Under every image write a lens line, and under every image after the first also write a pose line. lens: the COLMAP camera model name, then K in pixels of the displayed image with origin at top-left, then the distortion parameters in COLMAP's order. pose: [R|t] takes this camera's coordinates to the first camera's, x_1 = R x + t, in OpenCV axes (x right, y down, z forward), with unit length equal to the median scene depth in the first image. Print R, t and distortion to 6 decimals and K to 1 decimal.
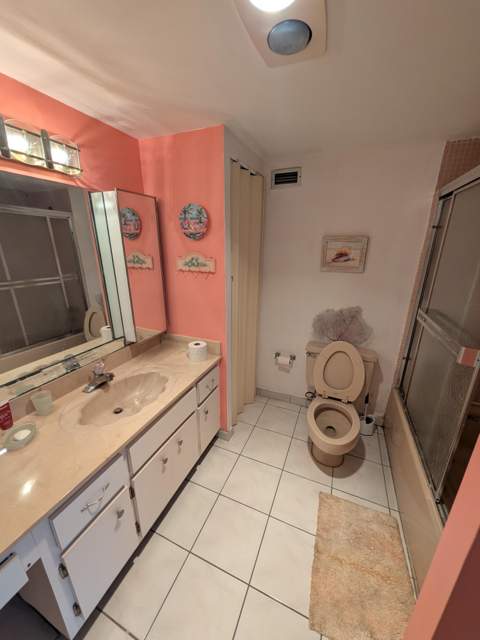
lens RADIAL K [[242.6, 0, 242.3], [0, 242.6, 319.1], [0, 0, 1]] dist [0.002678, -0.000206]
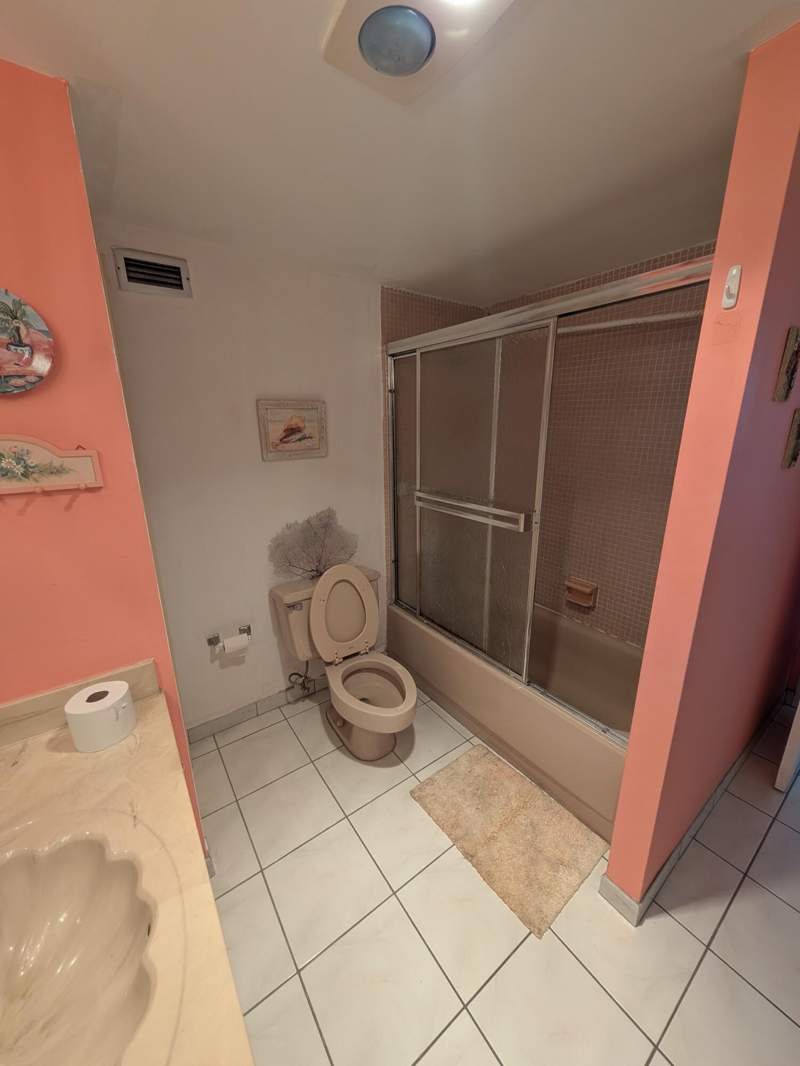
lens RADIAL K [[404.1, 0, 403.9], [0, 404.1, 531.5], [0, 0, 1]] dist [0.002678, -0.000206]
pose [[0.519160, -0.239737, 0.820365, -0.353759], [0.265790, 0.957547, 0.111623, -0.066243], [-0.812298, 0.160094, 0.560840, 0.264673]]
